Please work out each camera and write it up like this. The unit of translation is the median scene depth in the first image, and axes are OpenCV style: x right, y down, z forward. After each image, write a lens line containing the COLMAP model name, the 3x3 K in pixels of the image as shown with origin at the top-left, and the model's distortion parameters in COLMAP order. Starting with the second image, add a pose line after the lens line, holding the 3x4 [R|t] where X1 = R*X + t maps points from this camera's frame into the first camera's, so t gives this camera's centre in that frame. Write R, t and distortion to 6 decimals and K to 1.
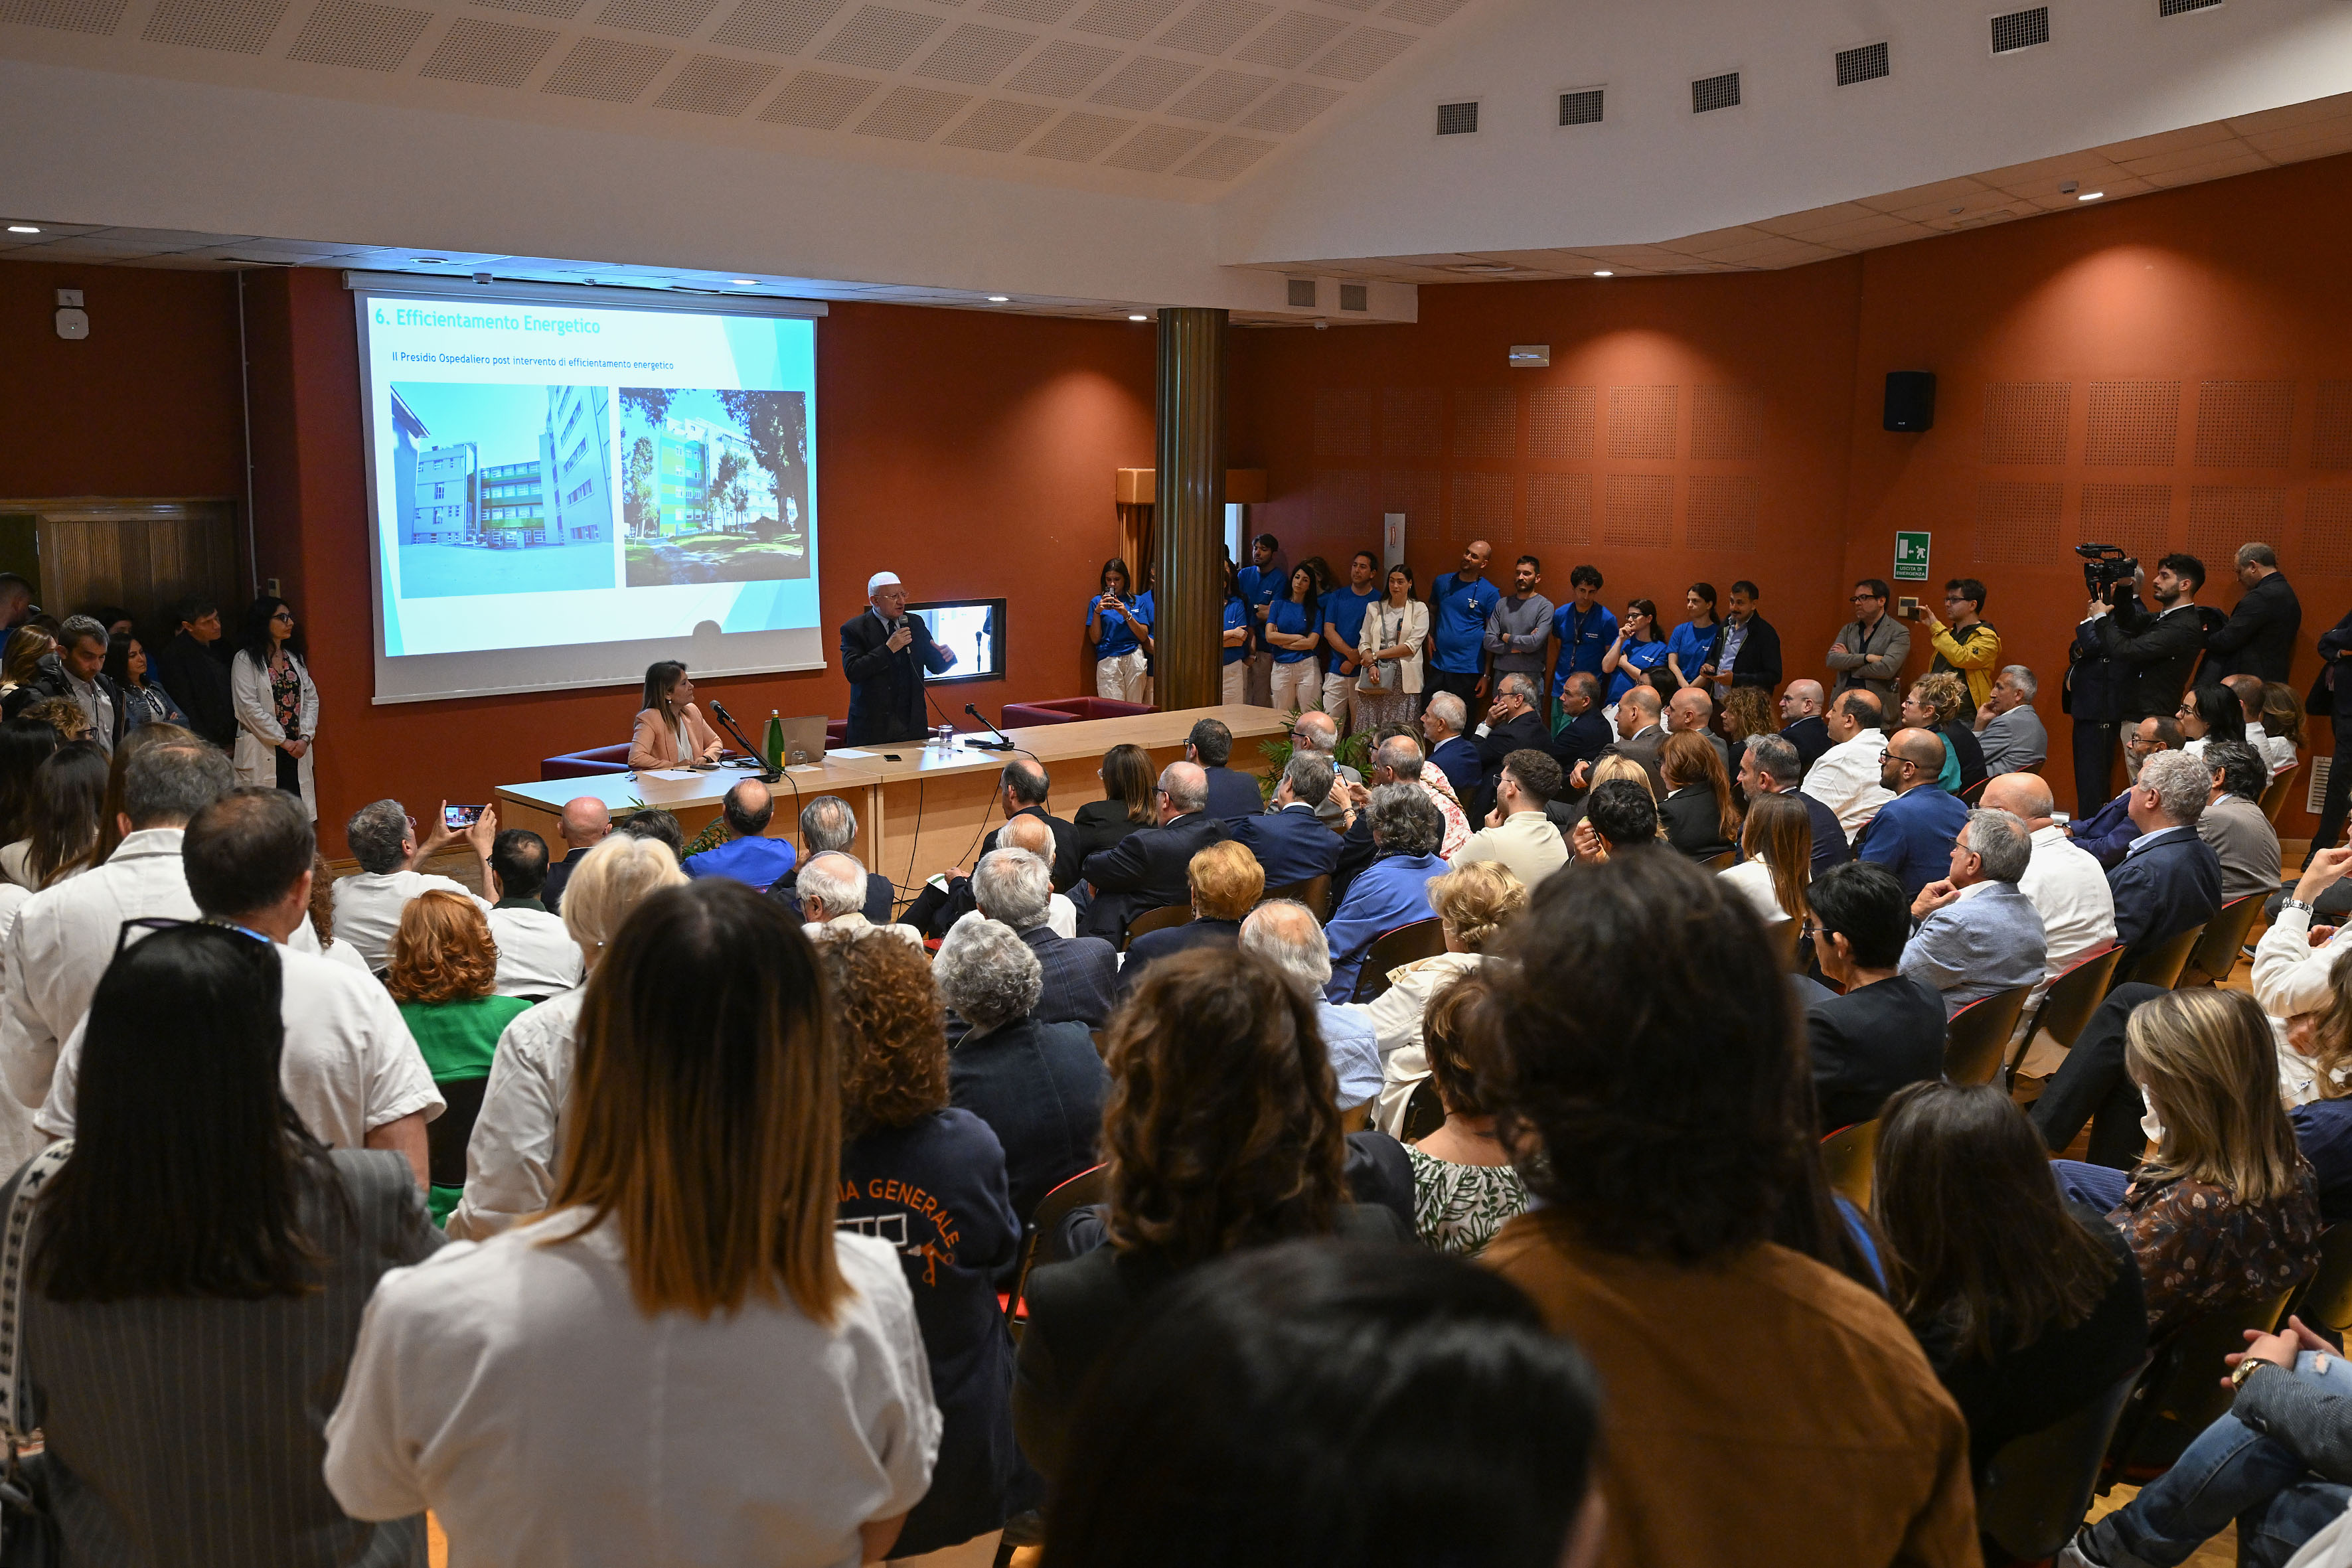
lens RADIAL K [[2098.2, 0, 1177.7], [0, 2098.2, 785.8], [0, 0, 1]] dist [-0.030990, 0.007528]
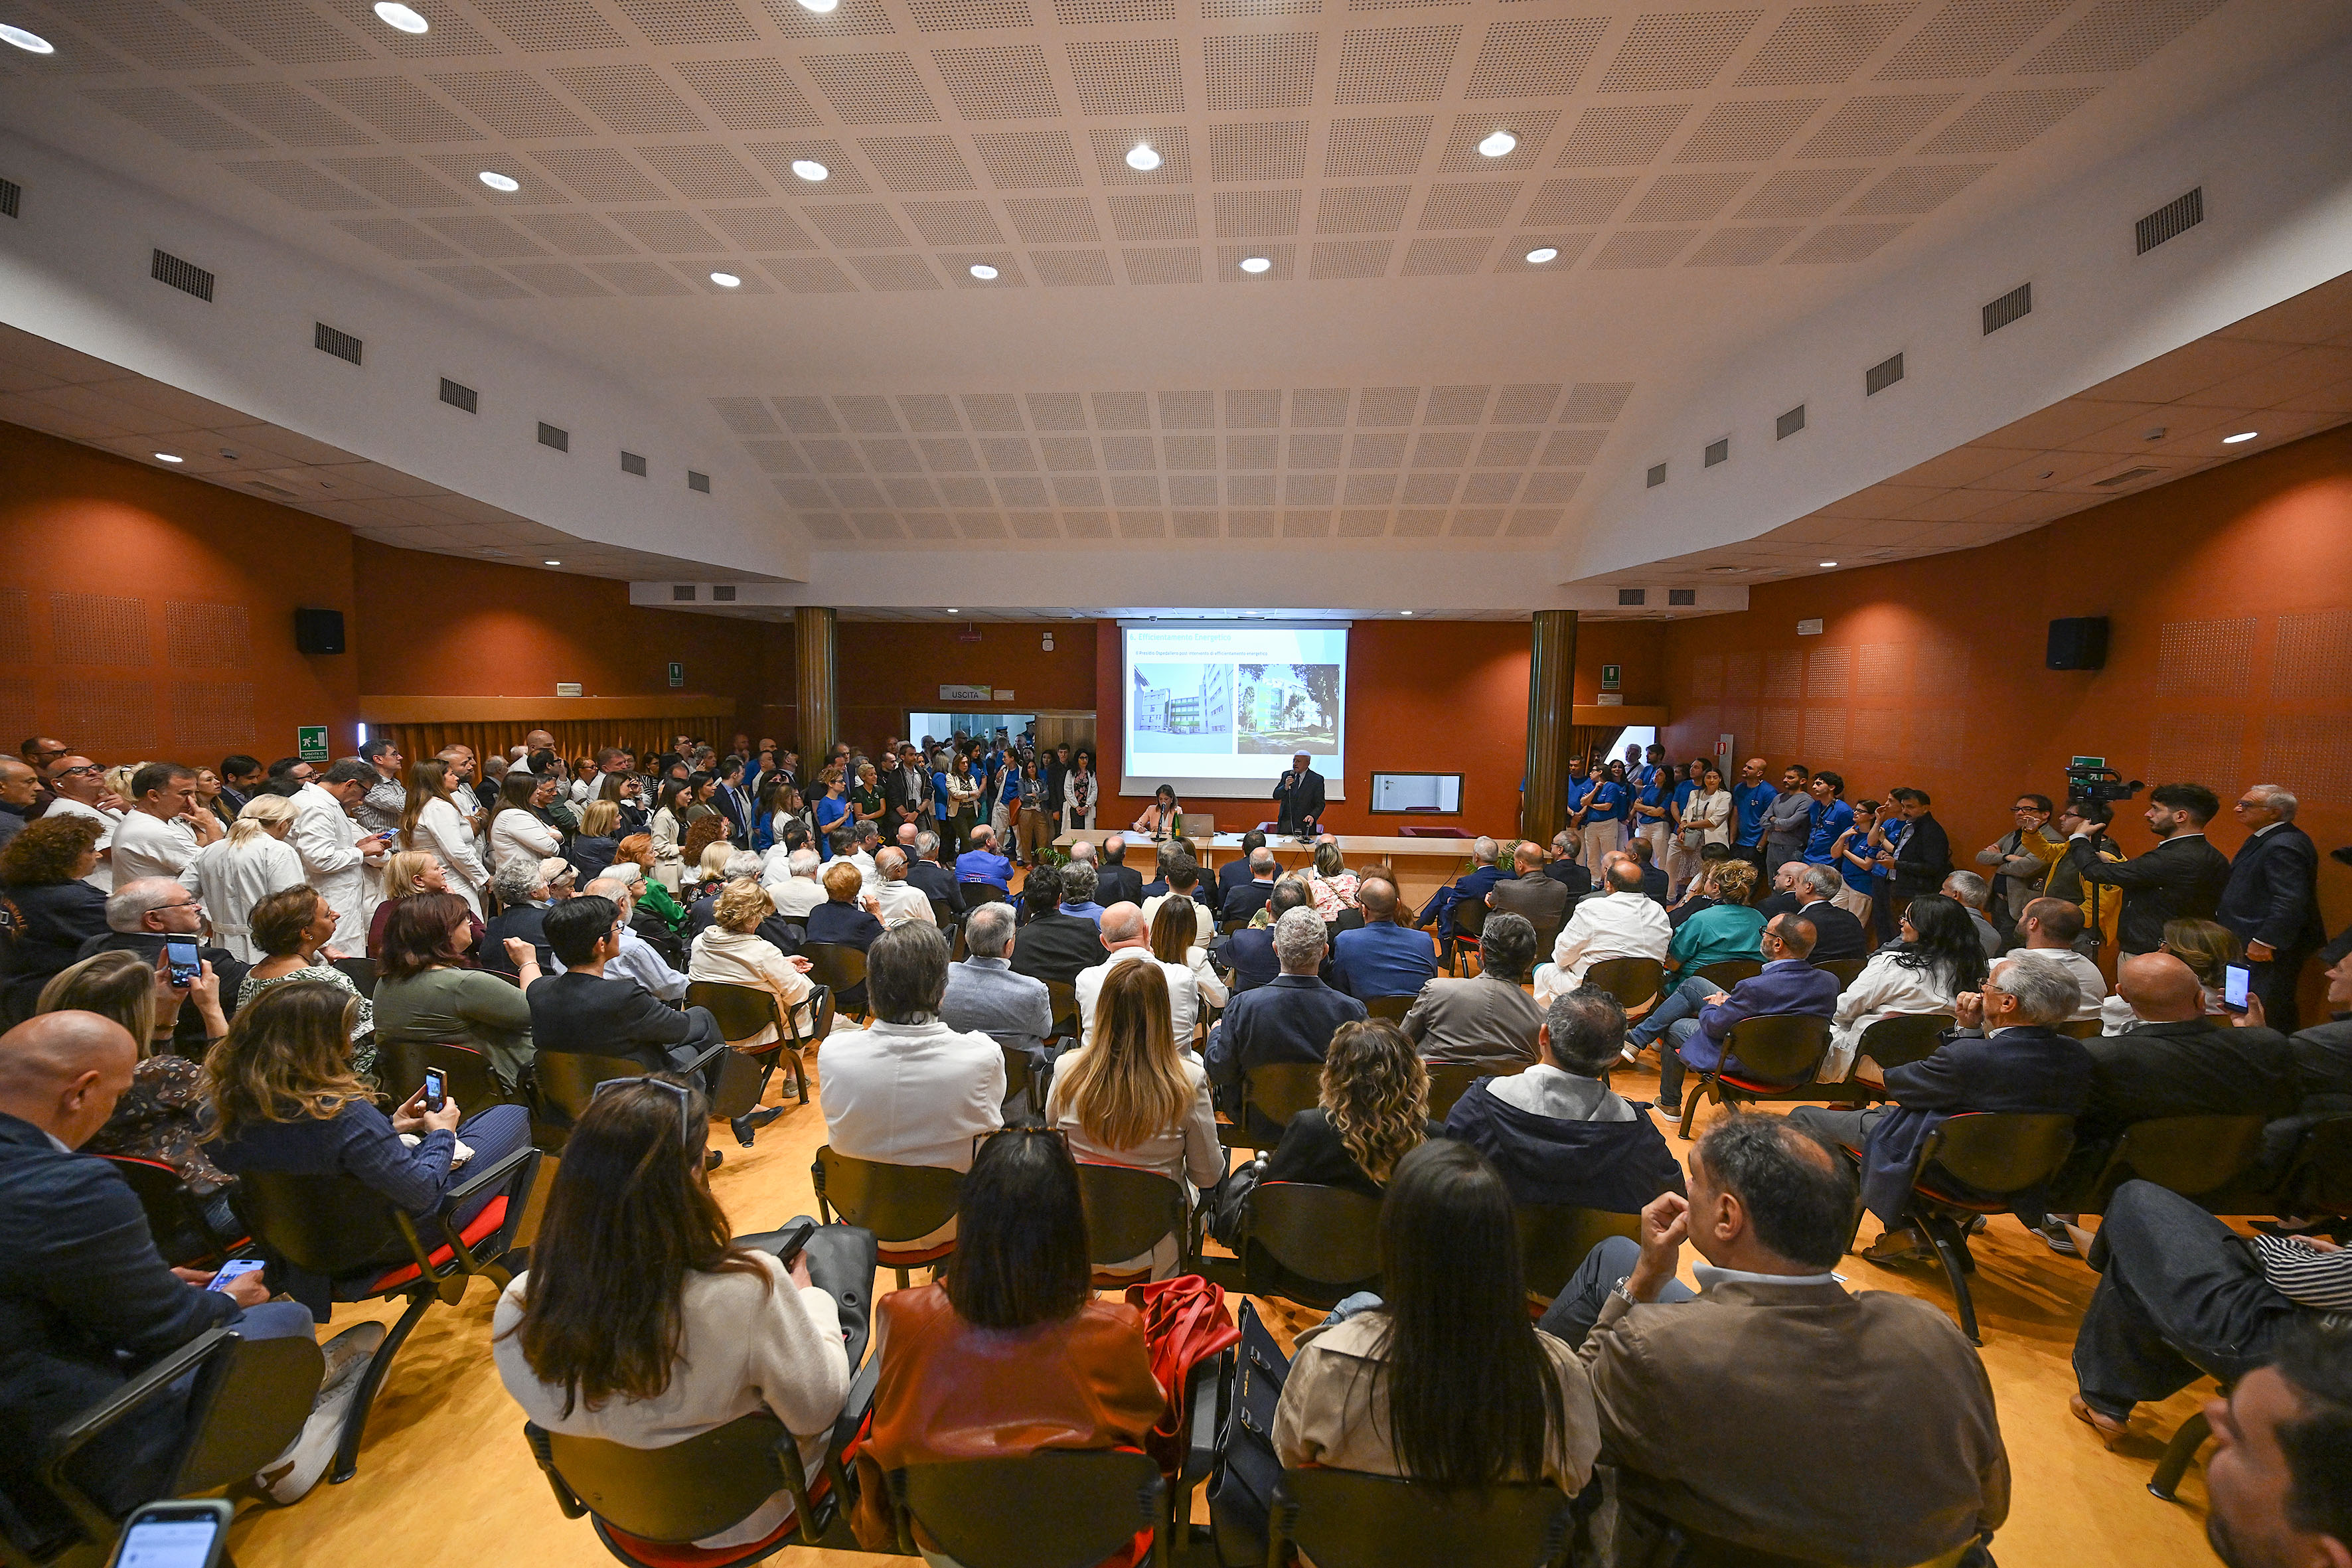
lens RADIAL K [[936.1, 0, 1176.7], [0, 936.1, 780.2], [0, 0, 1]] dist [-0.000311, -0.000321]
pose [[0.646617, 0.064531, -0.760081, 0.439311], [-0.127409, 0.991555, -0.024207, -0.034473], [0.752100, 0.112493, 0.649378, 0.308216]]
